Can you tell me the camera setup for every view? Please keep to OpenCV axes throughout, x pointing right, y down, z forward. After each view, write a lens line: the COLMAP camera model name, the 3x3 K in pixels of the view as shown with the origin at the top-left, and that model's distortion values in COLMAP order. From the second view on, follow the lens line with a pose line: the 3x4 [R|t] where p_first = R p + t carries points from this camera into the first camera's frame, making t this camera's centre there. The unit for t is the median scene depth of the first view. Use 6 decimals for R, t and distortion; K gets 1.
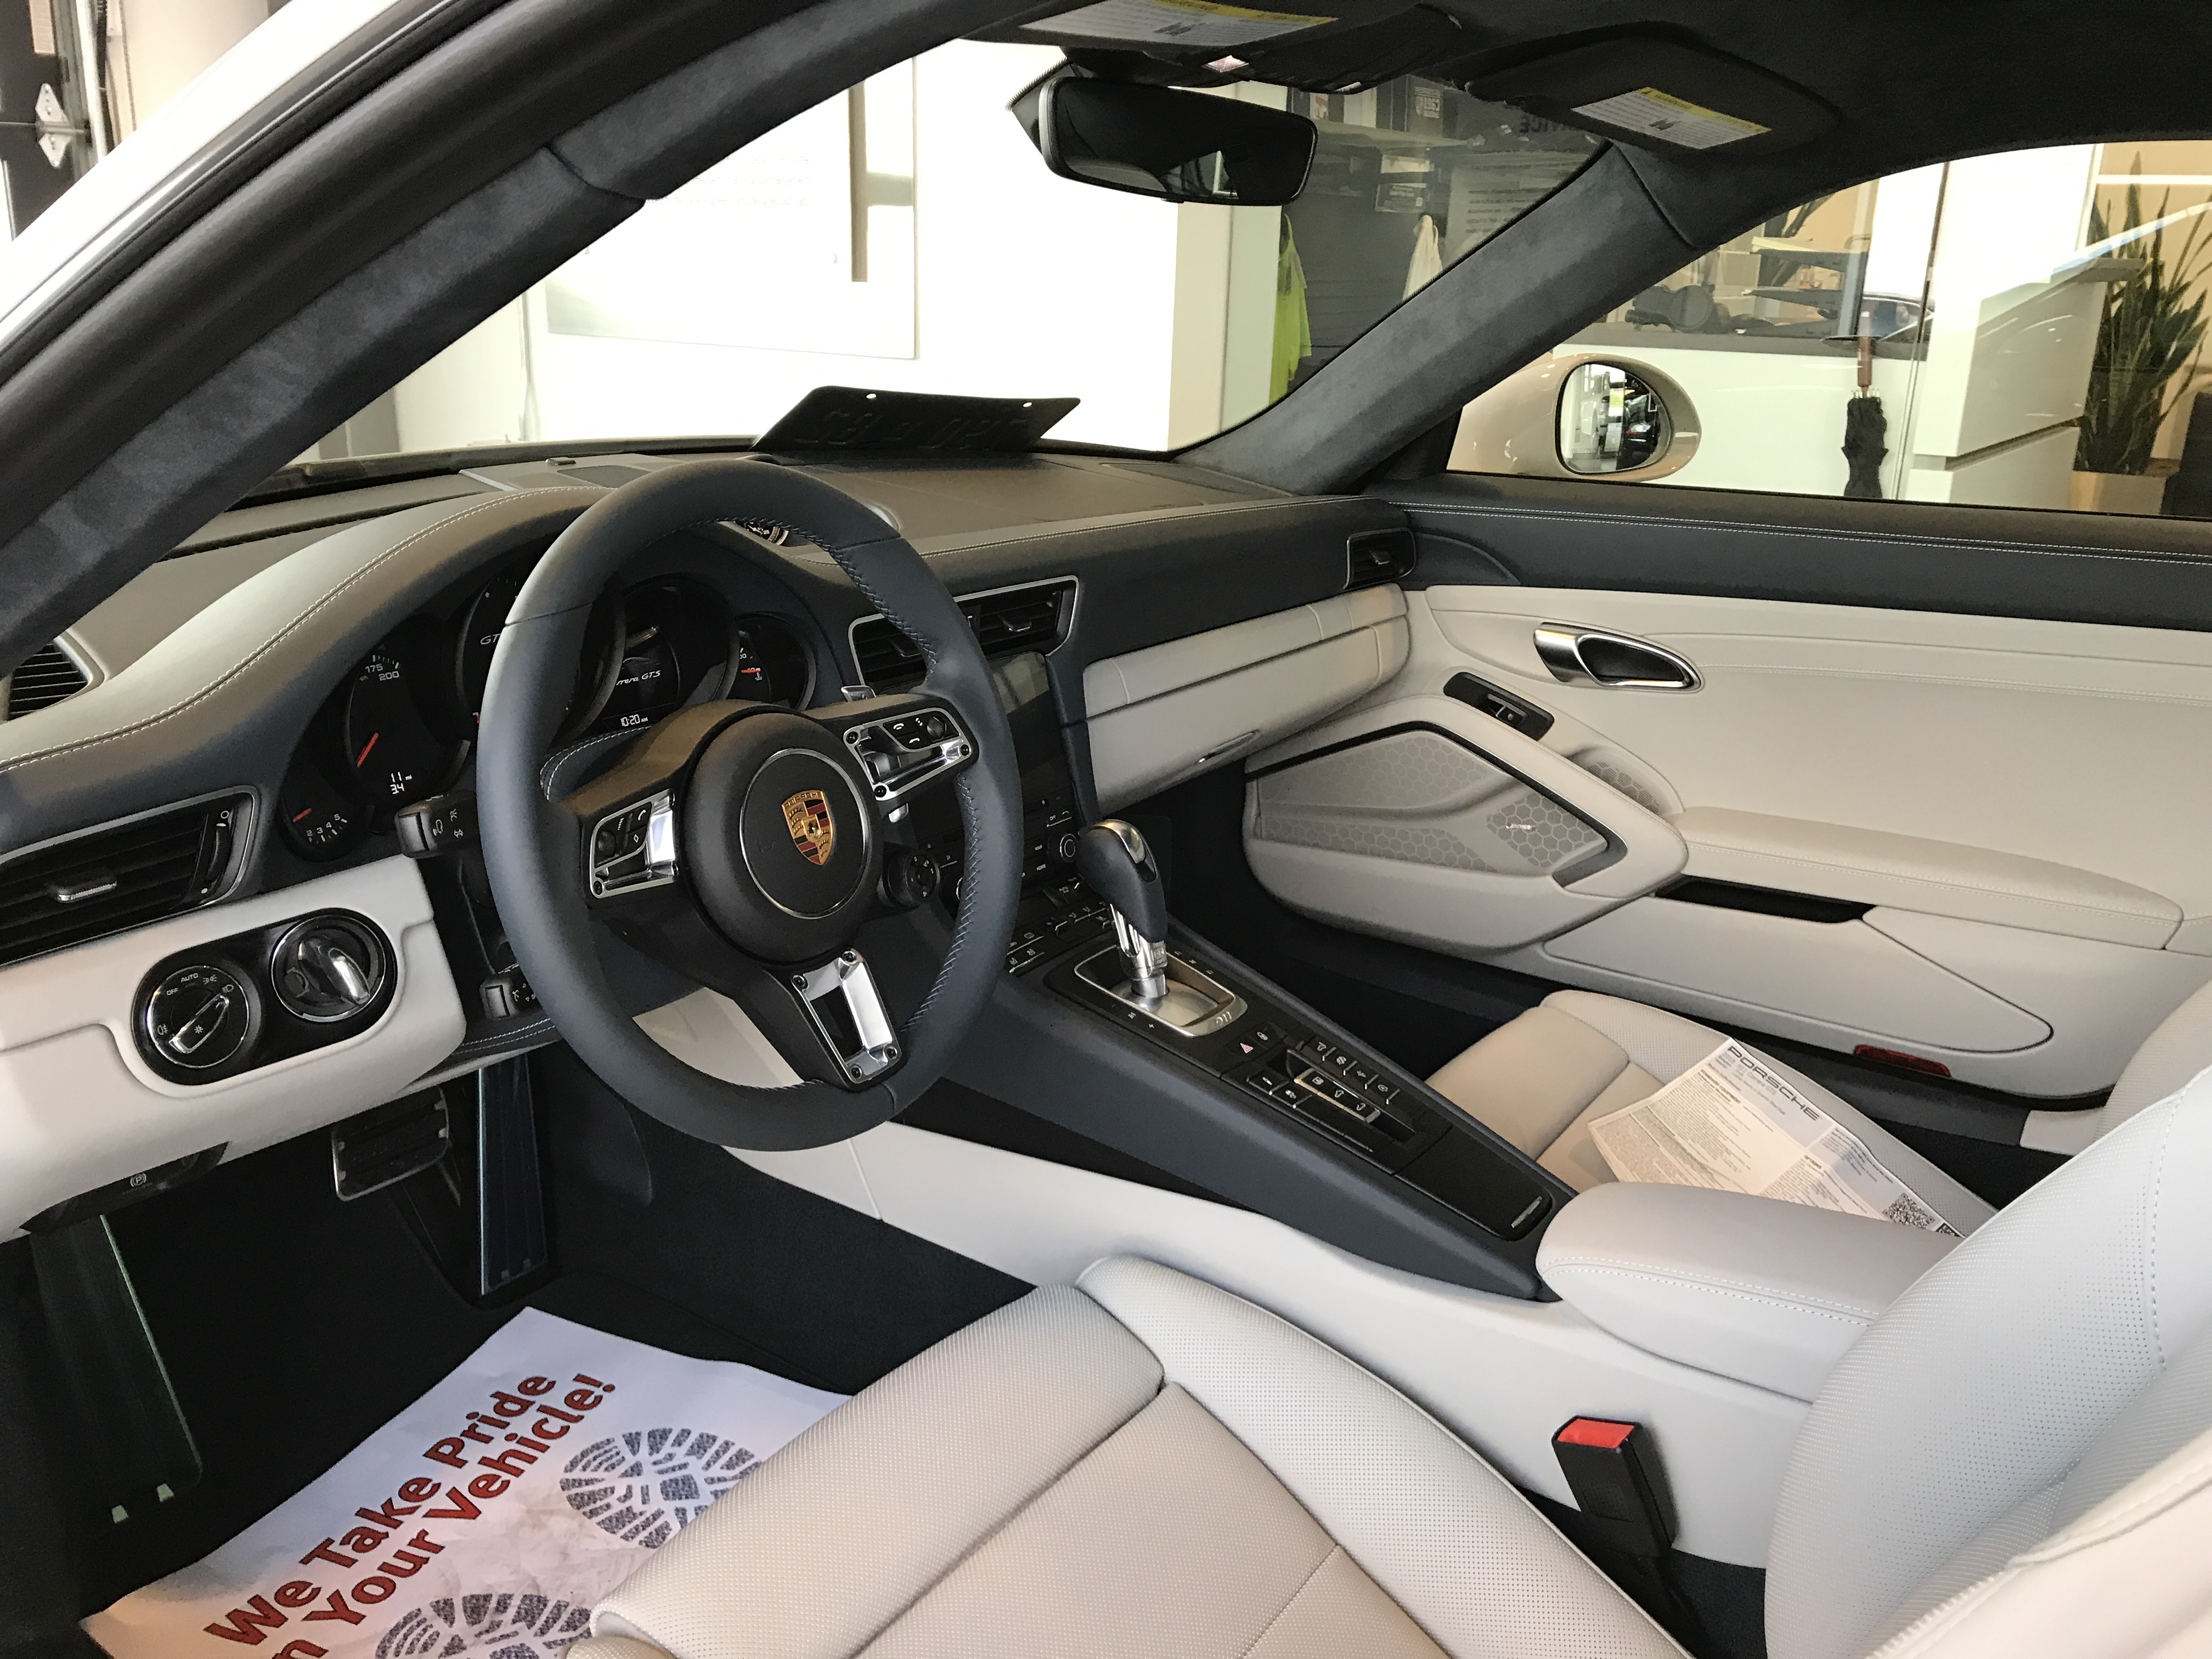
lens RADIAL K [[1792.3, 0, 1108.3], [0, 1792.3, 828.6], [0, 0, 1]] dist [0.011562, 0.001026]
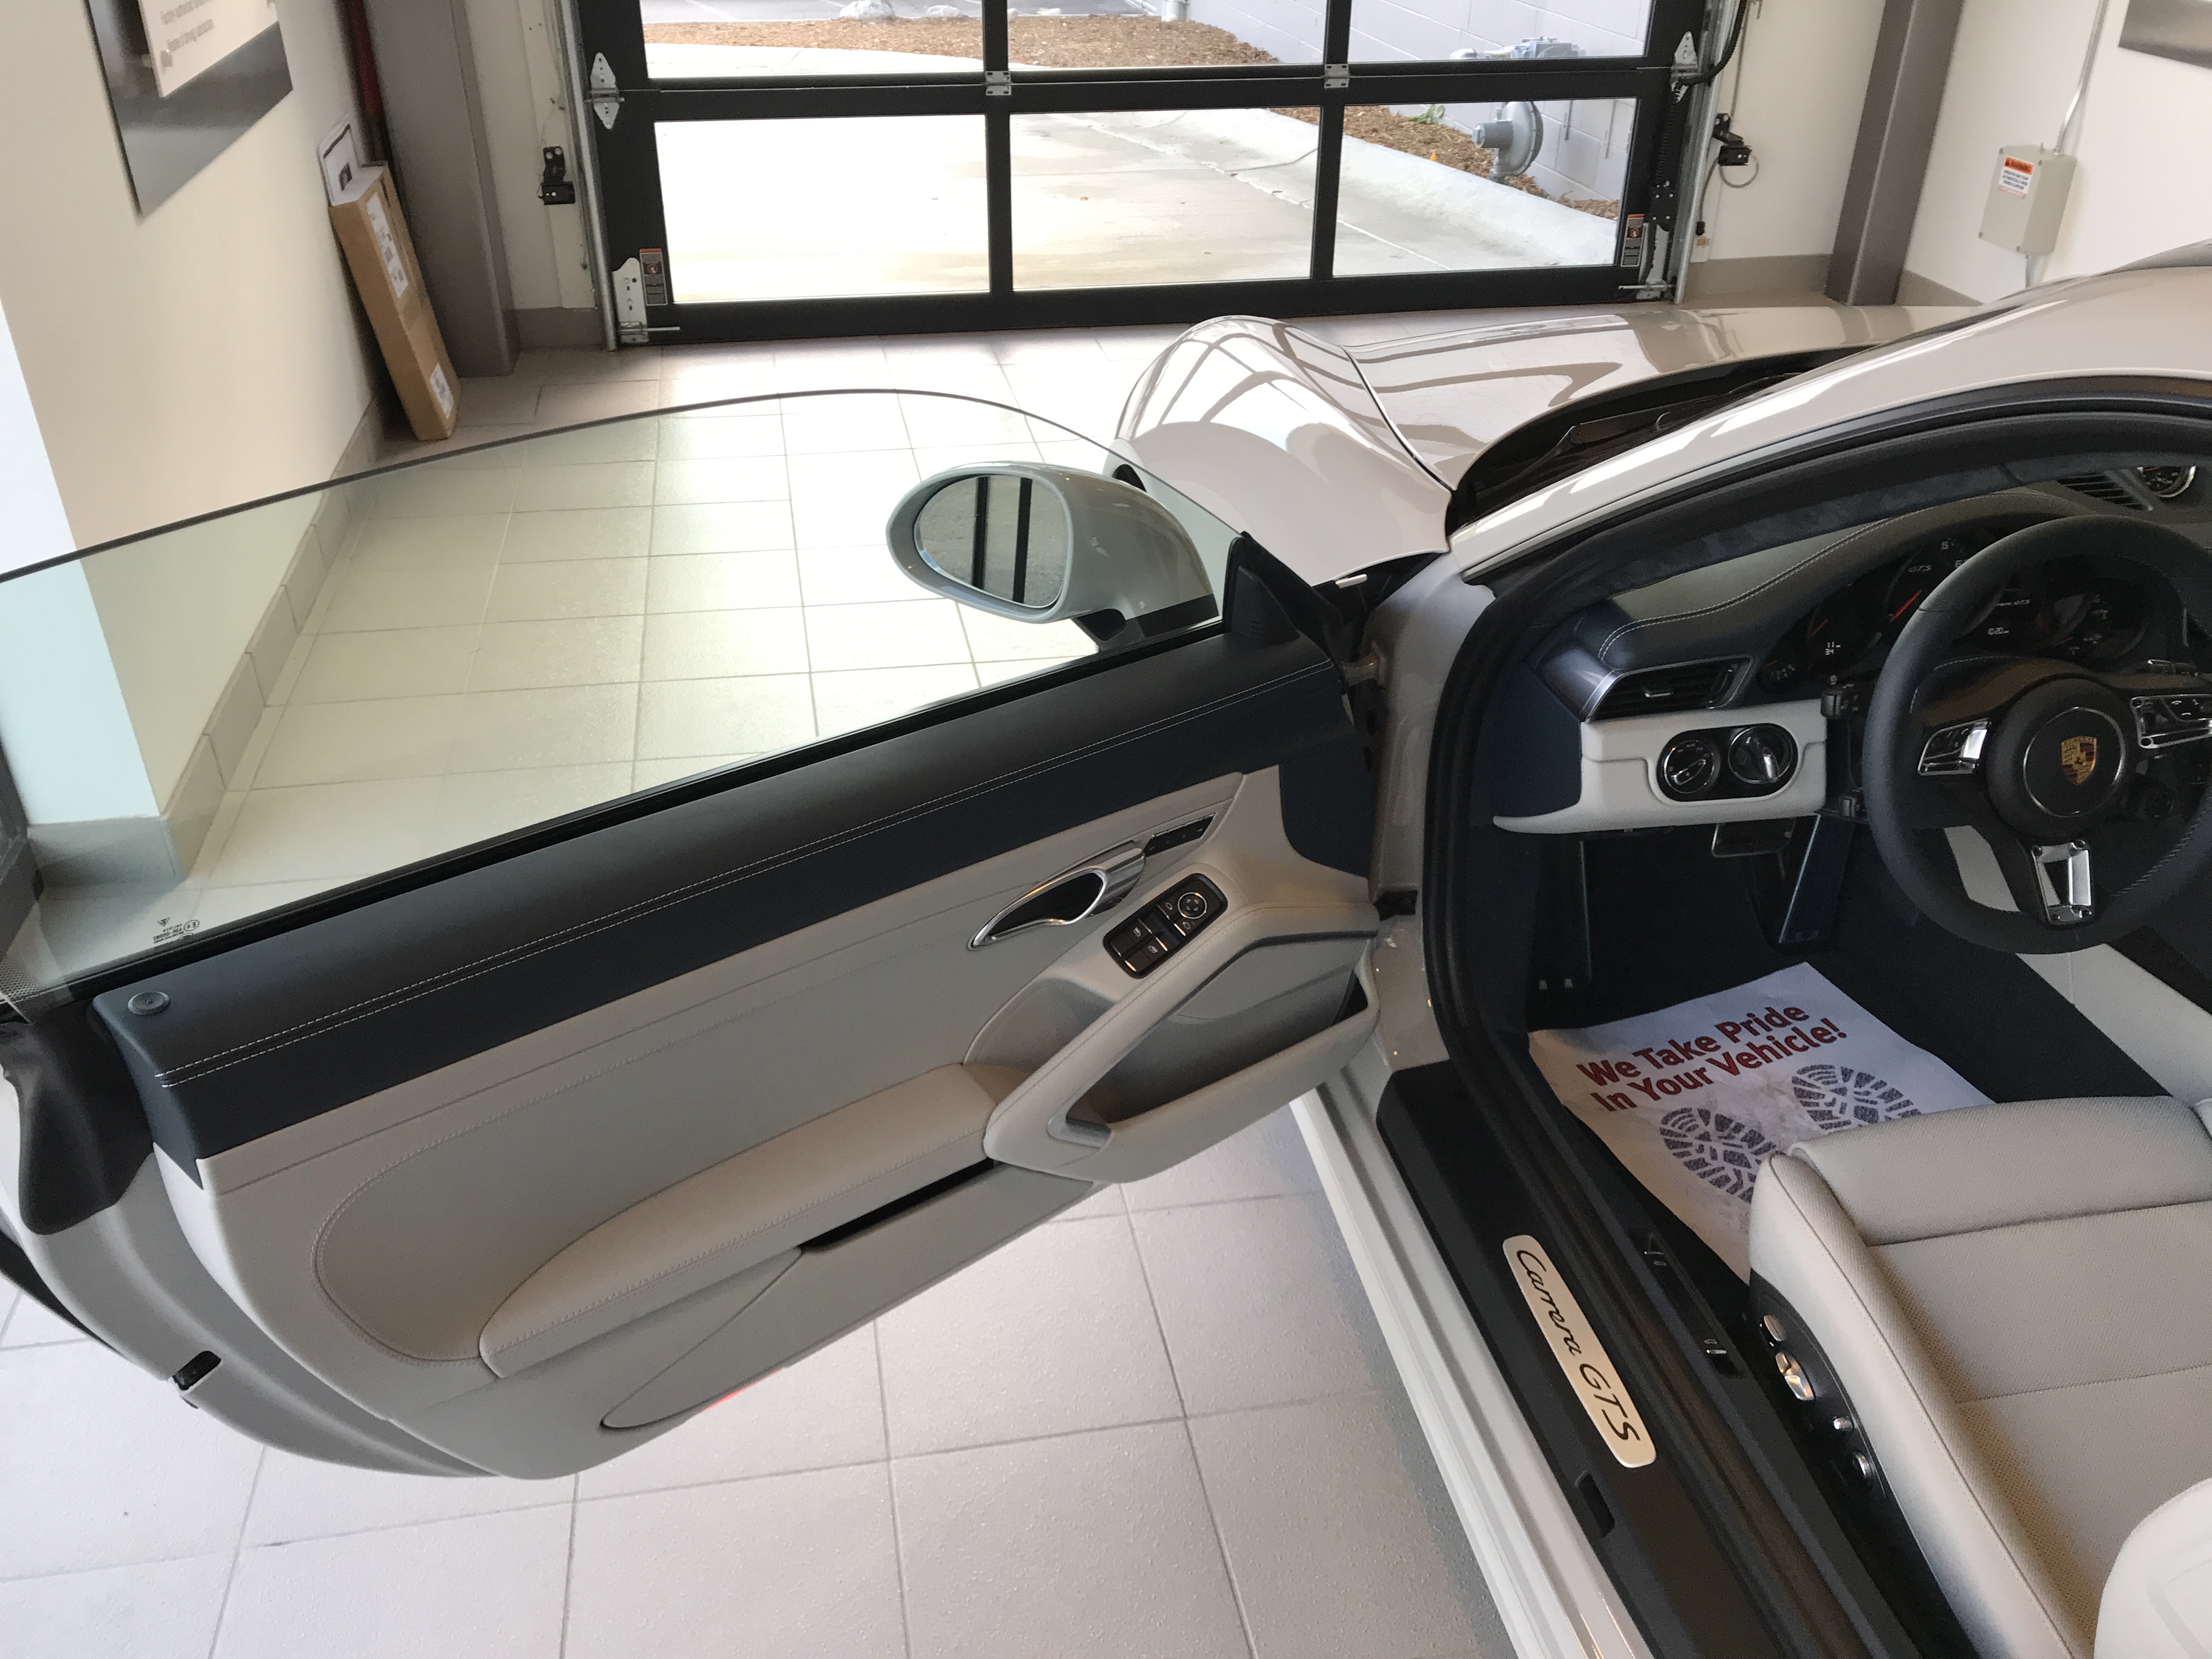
lens RADIAL K [[1792.3, 0, 1107.9], [0, 1792.3, 830.2], [0, 0, 1]] dist [0.011562, 0.001026]
pose [[0.715270, 0.334975, -0.613335, 0.164676], [-0.193788, 0.938291, 0.286455, -0.179950], [0.671442, -0.086036, 0.736046, -0.563955]]
